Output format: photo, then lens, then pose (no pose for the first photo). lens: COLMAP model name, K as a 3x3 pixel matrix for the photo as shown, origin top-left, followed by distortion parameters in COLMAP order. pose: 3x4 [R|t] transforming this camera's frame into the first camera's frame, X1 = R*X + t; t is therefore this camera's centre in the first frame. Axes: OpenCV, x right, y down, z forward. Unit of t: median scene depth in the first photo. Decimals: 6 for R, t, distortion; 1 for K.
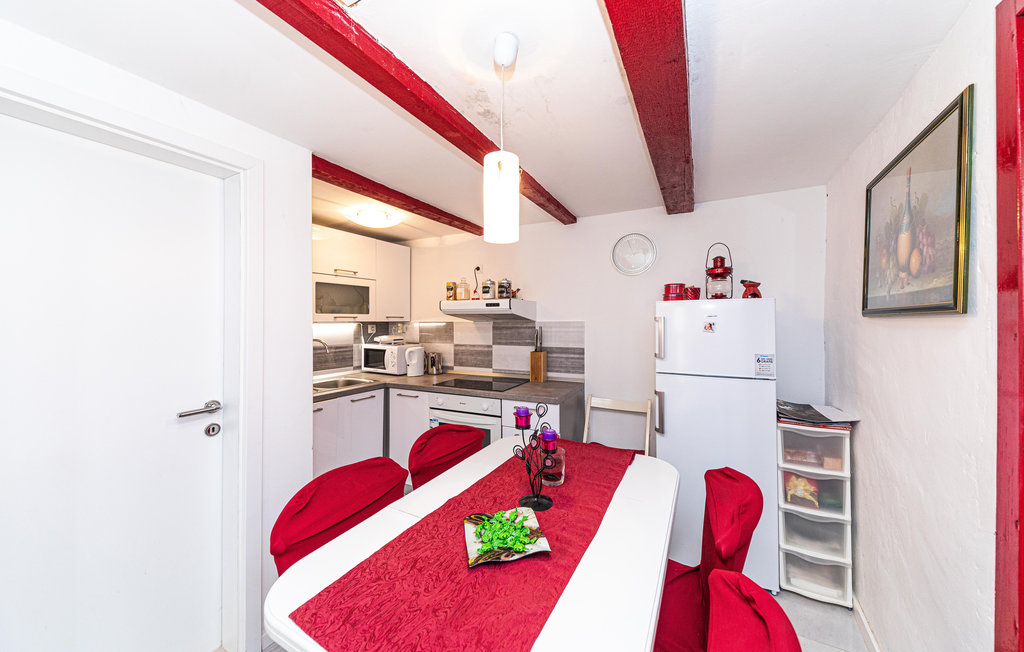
lens RADIAL K [[375.5, 0, 504.9], [0, 375.5, 311.9], [0, 0, 1]] dist [0.021993, -0.009369]
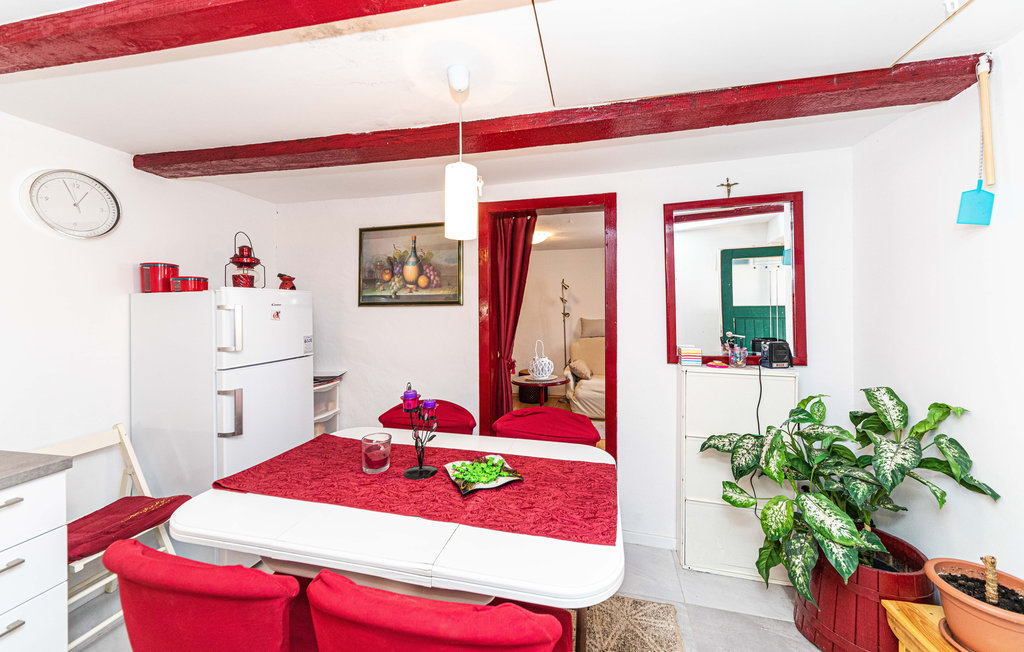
lens RADIAL K [[375.5, 0, 504.9], [0, 375.5, 311.9], [0, 0, 1]] dist [0.021993, -0.009369]
pose [[-0.265739, -0.003049, 0.964040, -1.149891], [-0.016468, 0.999863, -0.001377, 0.038670], [-0.963904, -0.016242, -0.265753, 1.170732]]
